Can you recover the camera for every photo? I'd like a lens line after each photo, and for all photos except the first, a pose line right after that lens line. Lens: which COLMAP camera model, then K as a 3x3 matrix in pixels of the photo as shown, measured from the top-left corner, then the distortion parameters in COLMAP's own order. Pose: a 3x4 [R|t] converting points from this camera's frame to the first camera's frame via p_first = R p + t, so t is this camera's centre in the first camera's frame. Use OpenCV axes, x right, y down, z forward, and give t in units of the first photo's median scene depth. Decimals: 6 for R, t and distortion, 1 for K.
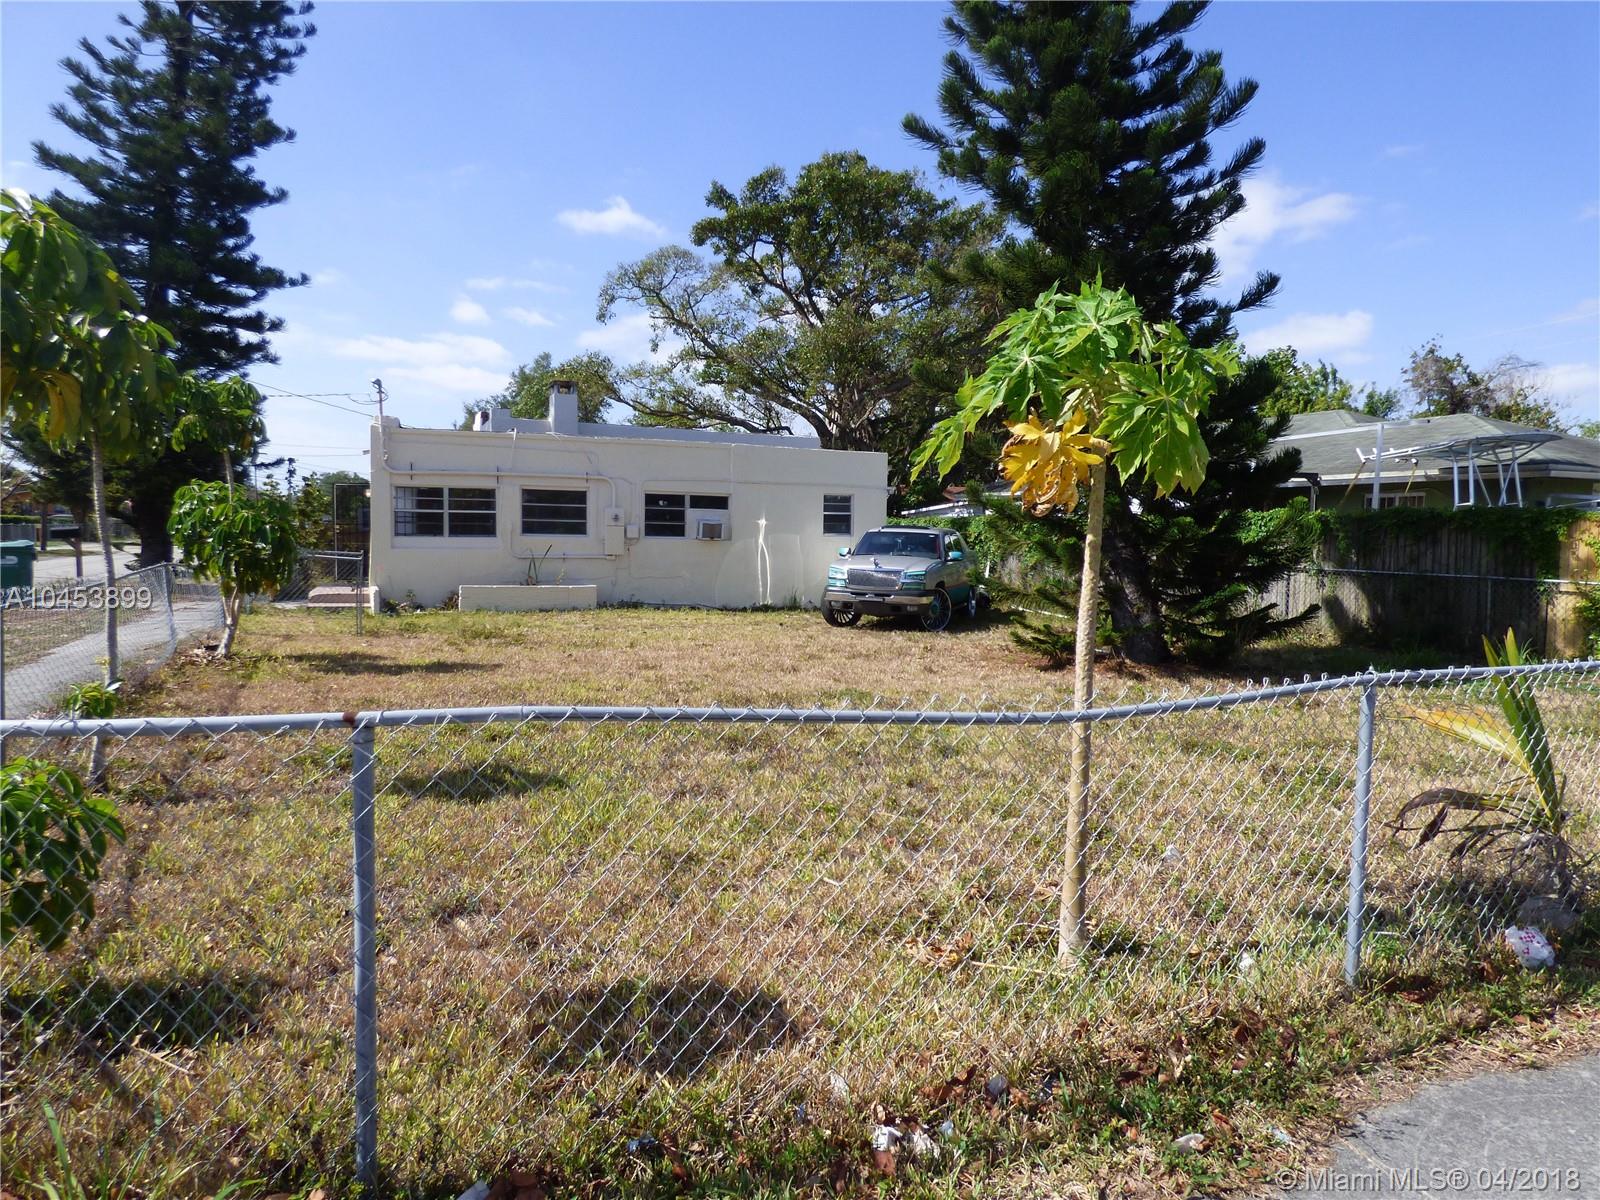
lens RADIAL K [[974.6, 0, 797.3], [0, 974.6, 605.1], [0, 0, 1]] dist [-0.011537, 0.001570]
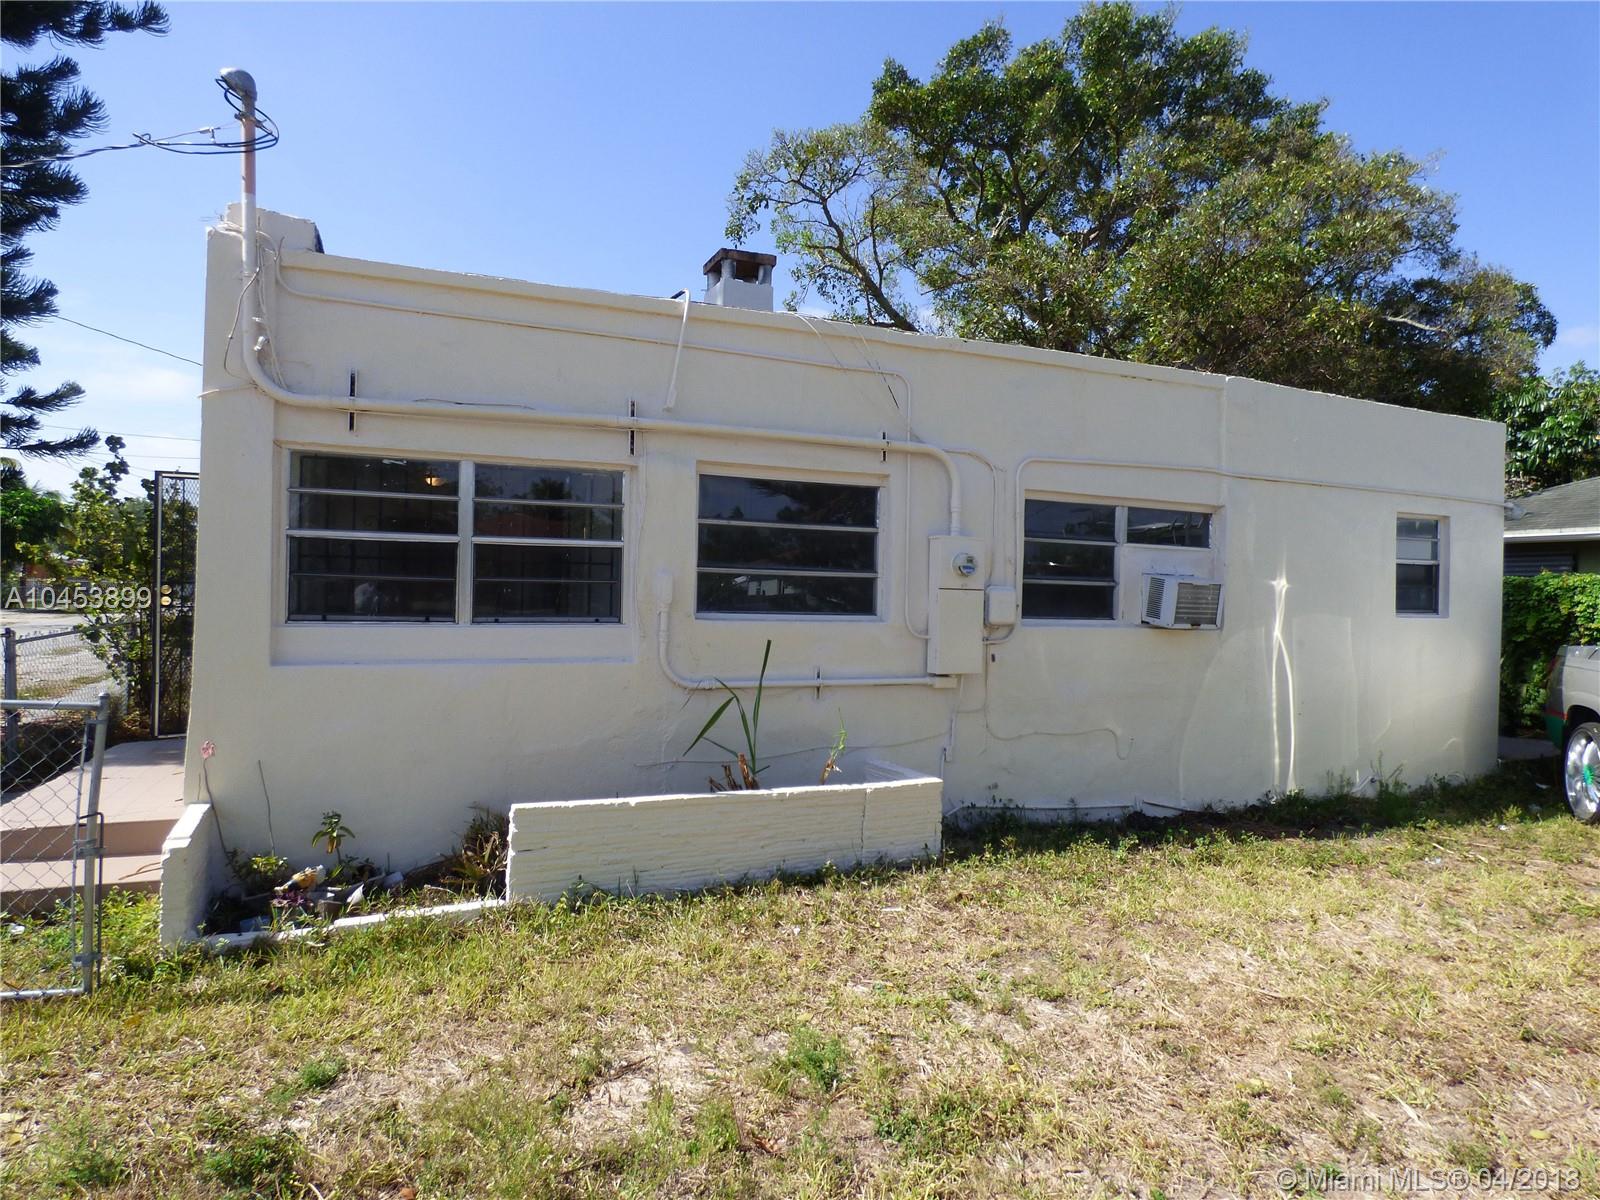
lens RADIAL K [[974.6, 0, 830.7], [0, 974.6, 599.2], [0, 0, 1]] dist [-0.011537, 0.001570]
pose [[0.999553, 0.004339, 0.029576, -0.247951], [-0.002134, 0.997242, -0.074192, -0.053320], [-0.029816, 0.074096, 0.996805, 0.672399]]
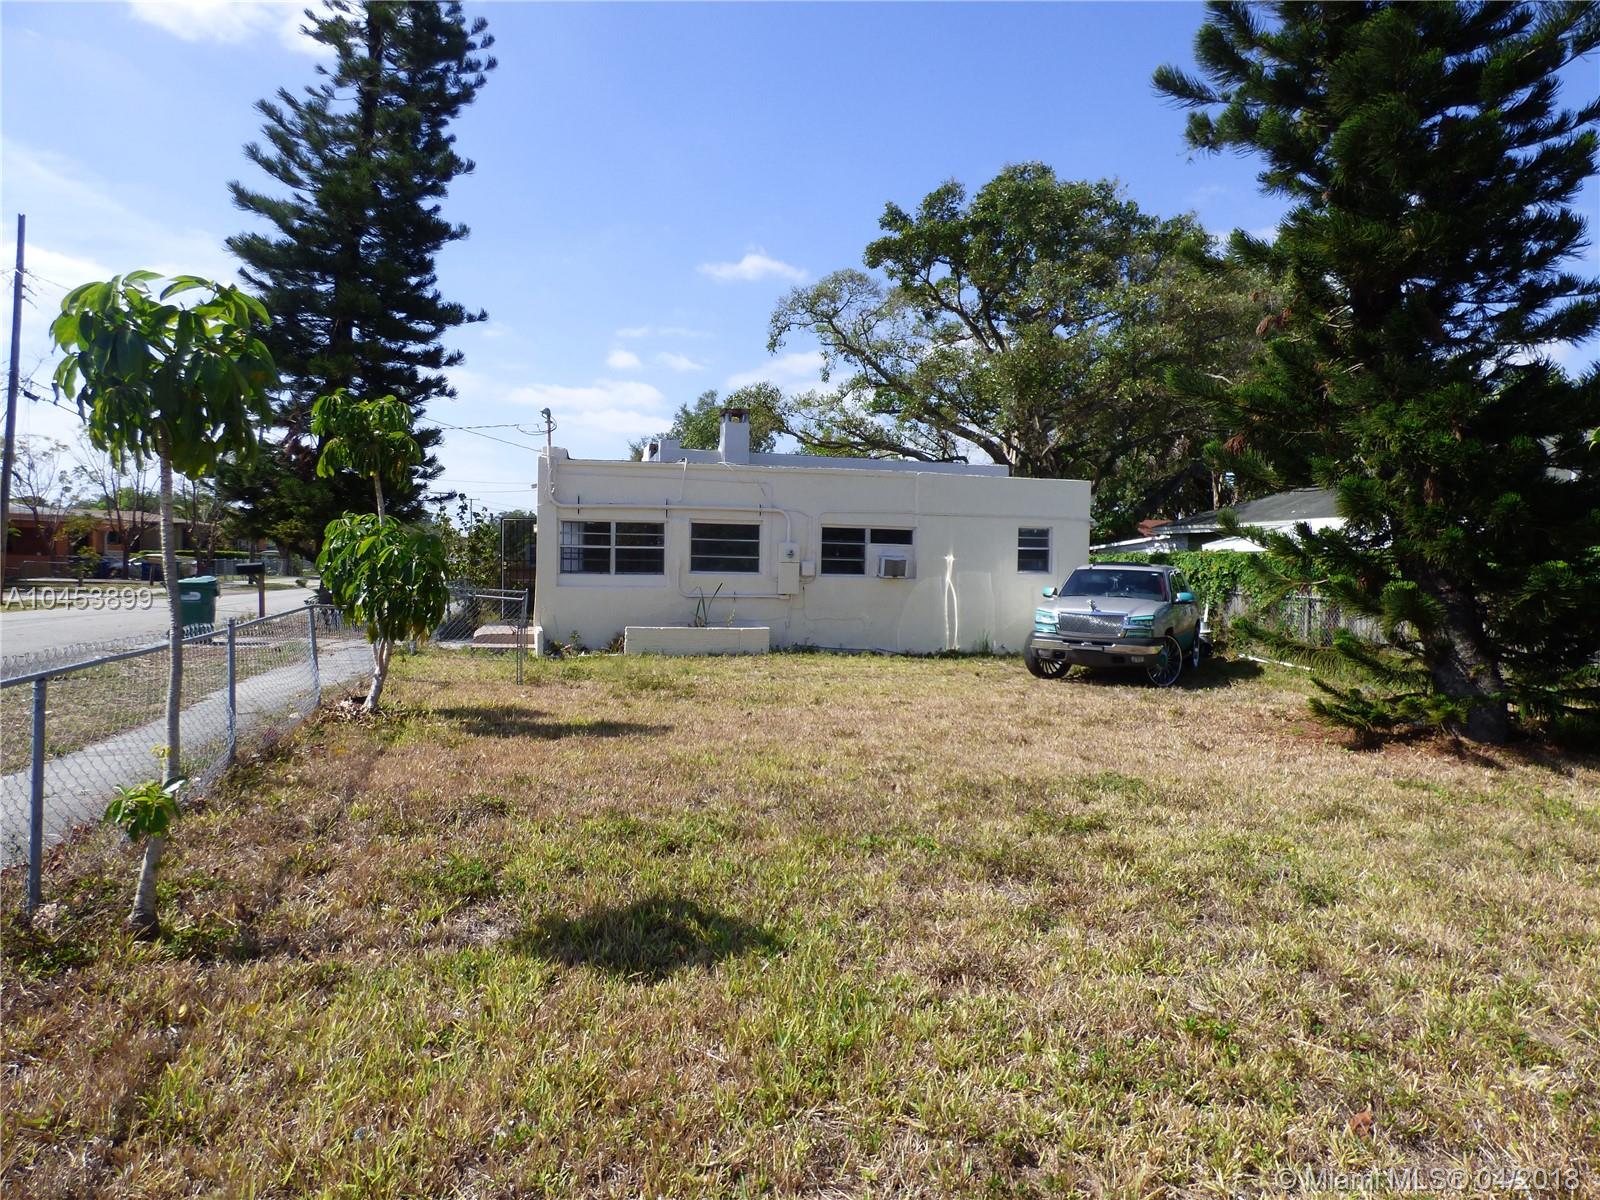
lens RADIAL K [[974.6, 0, 802.5], [0, 974.6, 592.0], [0, 0, 1]] dist [-0.011537, 0.001570]
pose [[0.988485, 0.004899, -0.151240, -0.036938], [-0.012373, 0.998746, -0.048515, -0.009254], [0.150812, 0.049828, 0.987306, 0.098371]]
